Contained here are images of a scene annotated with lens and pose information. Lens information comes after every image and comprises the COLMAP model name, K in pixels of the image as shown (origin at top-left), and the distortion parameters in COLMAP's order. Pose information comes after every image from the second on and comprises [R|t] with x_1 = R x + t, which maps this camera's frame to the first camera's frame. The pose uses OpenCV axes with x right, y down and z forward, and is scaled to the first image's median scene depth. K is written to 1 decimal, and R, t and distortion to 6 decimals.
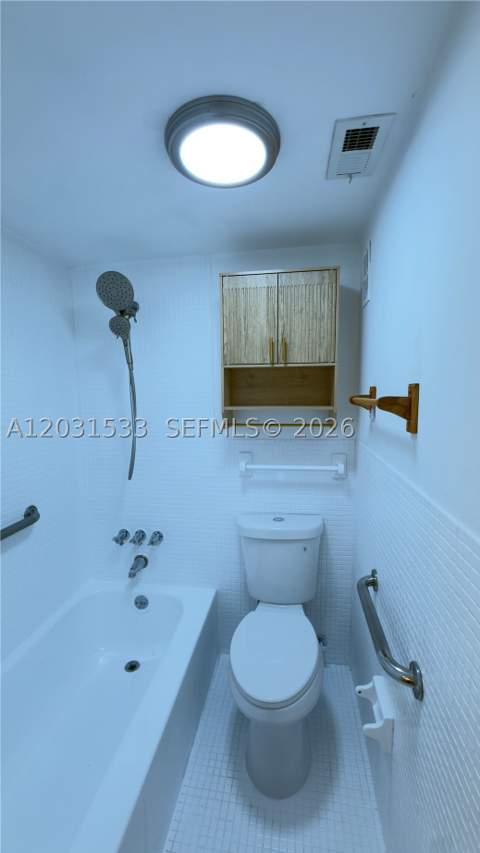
lens RADIAL K [[341.1, 0, 241.5], [0, 341.1, 425.9], [0, 0, 1]] dist [0.000219, 0.000136]
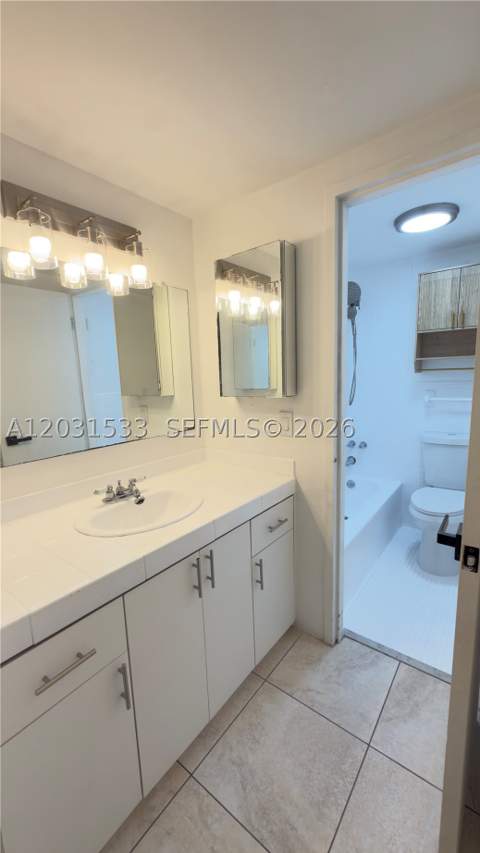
lens RADIAL K [[341.1, 0, 240.8], [0, 341.1, 428.3], [0, 0, 1]] dist [0.000219, 0.000136]
pose [[0.873518, 0.058764, -0.483231, 0.024005], [-0.024281, 0.996711, 0.077314, 0.174818], [0.486185, -0.055802, 0.872072, -0.840937]]
